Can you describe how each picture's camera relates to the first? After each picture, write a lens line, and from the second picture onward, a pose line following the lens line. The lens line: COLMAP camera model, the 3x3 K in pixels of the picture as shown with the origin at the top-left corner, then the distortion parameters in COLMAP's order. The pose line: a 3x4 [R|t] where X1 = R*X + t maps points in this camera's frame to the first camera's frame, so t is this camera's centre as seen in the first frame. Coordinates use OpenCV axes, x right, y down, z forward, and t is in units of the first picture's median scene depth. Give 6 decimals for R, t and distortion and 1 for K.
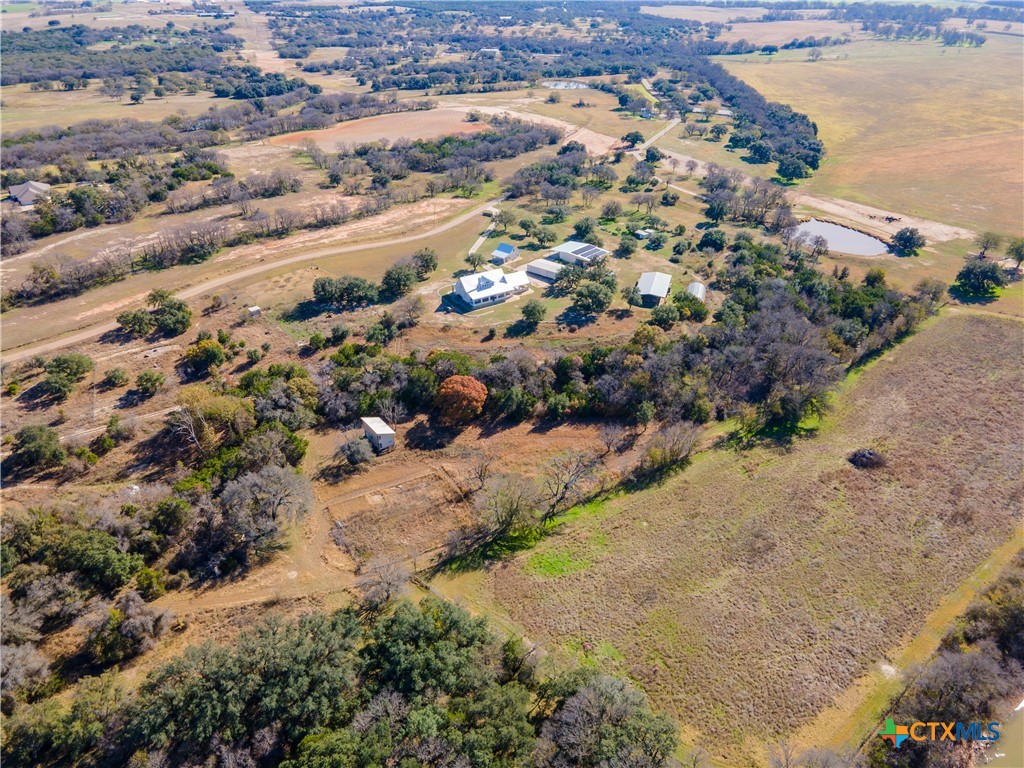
lens RADIAL K [[748.9, 0, 512.0], [0, 748.9, 384.0], [0, 0, 1]] dist [0.039746, 0.011576]
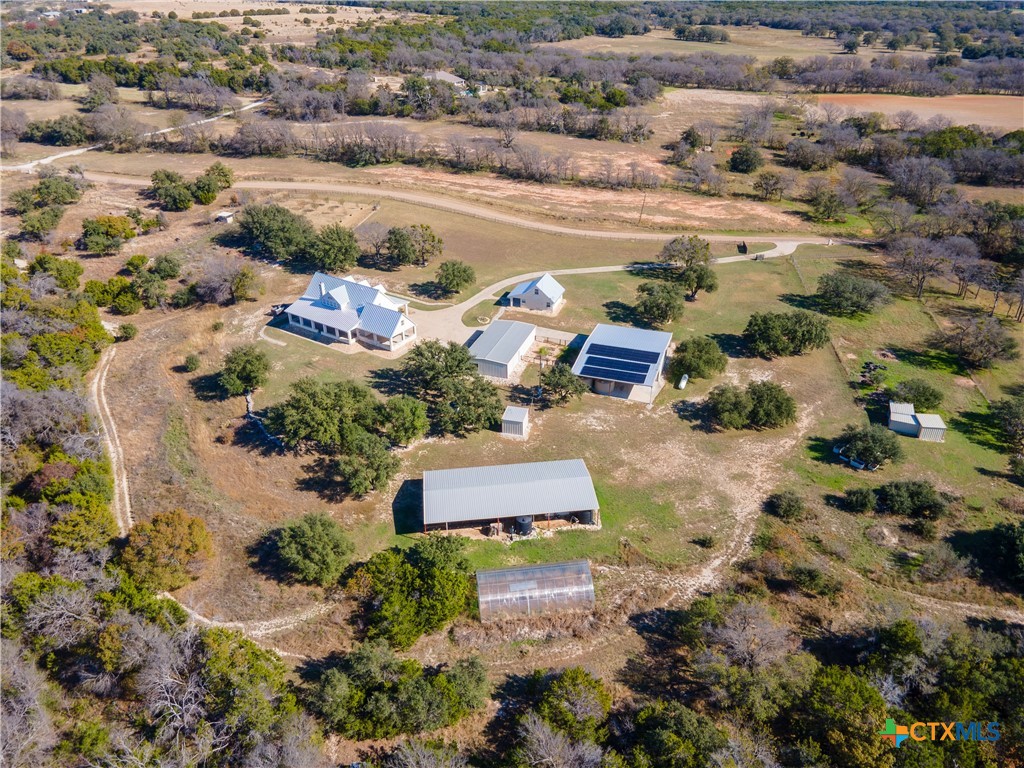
lens RADIAL K [[748.9, 0, 512.0], [0, 748.9, 384.0], [0, 0, 1]] dist [0.039746, 0.011576]
pose [[0.395934, 0.457250, -0.796341, 0.346067], [-0.447443, 0.853361, 0.267525, -0.208207], [0.801892, 0.250394, 0.542468, 0.605357]]
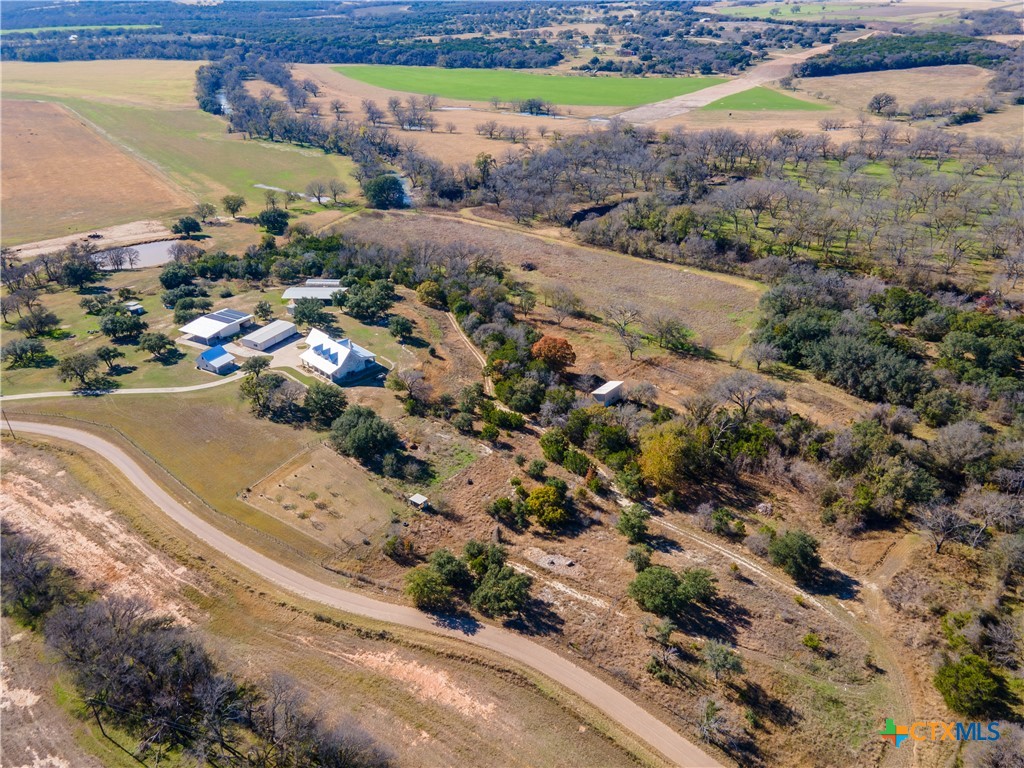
lens RADIAL K [[748.9, 0, 512.0], [0, 748.9, 384.0], [0, 0, 1]] dist [0.039746, 0.011576]
pose [[-0.221640, -0.460003, 0.859810, -0.629633], [0.490212, 0.709660, 0.506038, -0.333264], [-0.842952, 0.533647, 0.068210, 0.585324]]
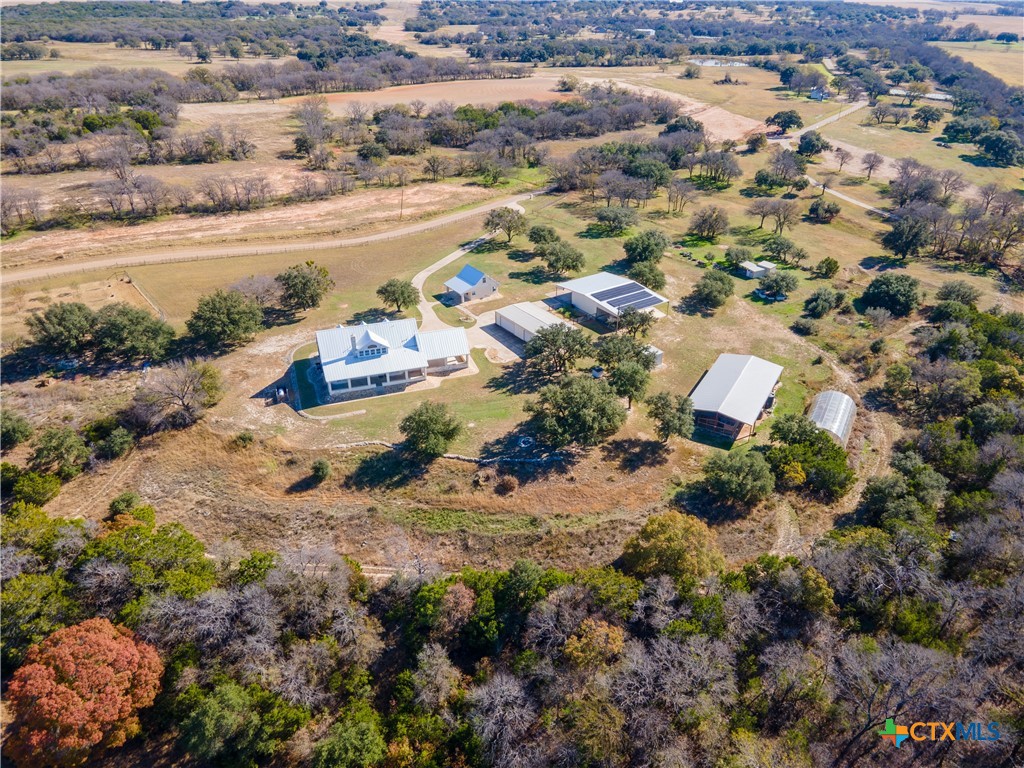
lens RADIAL K [[748.9, 0, 512.0], [0, 748.9, 384.0], [0, 0, 1]] dist [0.039746, 0.011576]
pose [[0.973834, 0.118570, -0.193877, 0.110349], [-0.119869, 0.992777, 0.005064, -0.091365], [0.193077, 0.018309, 0.981013, 0.398562]]
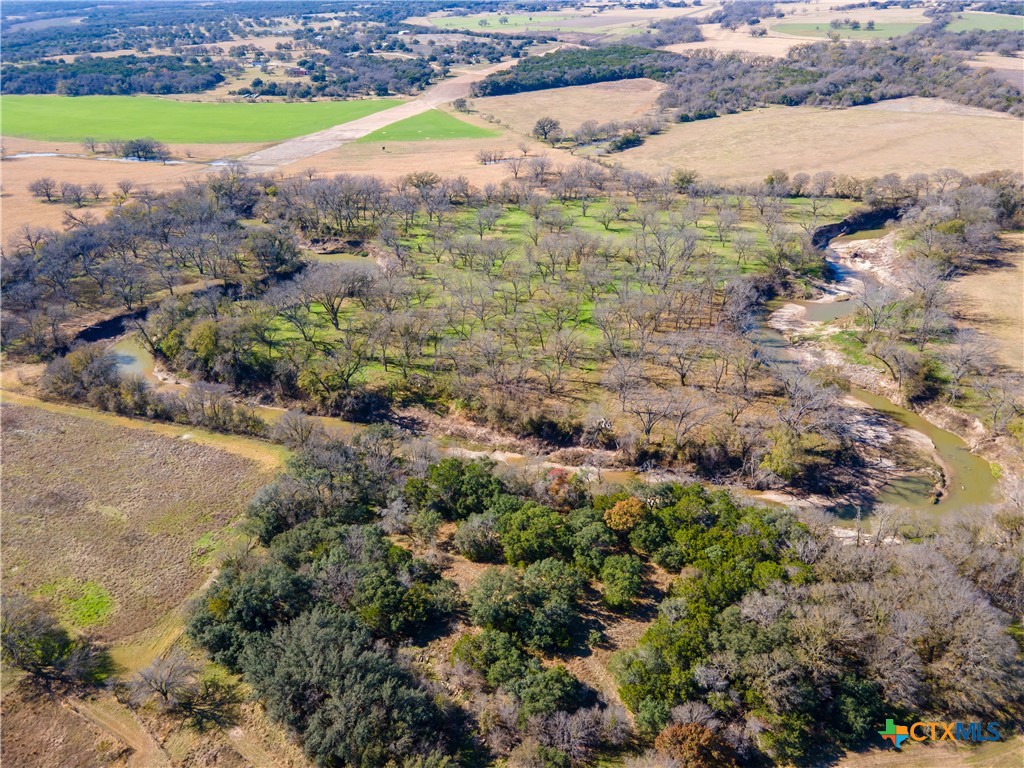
lens RADIAL K [[745.3, 0, 512.0], [0, 745.3, 384.0], [0, 0, 1]] dist [0.066514, -0.042154]
pose [[-0.498561, -0.400726, 0.768671, -0.394117], [0.441553, 0.645679, 0.623000, -0.145941], [-0.745967, 0.650013, -0.144969, 0.254705]]
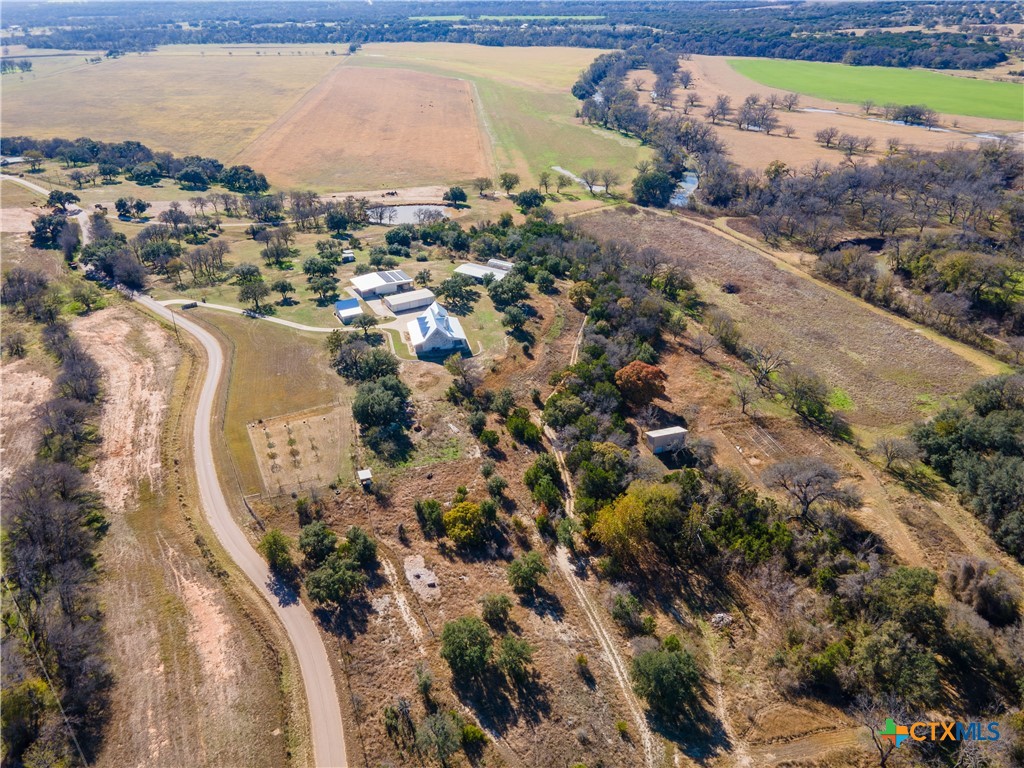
lens RADIAL K [[748.9, 0, 512.0], [0, 748.9, 384.0], [0, 0, 1]] dist [0.039746, 0.011576]
pose [[0.323074, -0.454446, 0.830122, -0.591735], [0.474186, 0.836841, 0.273577, -0.208975], [-0.819006, 0.305247, 0.485854, 0.371676]]
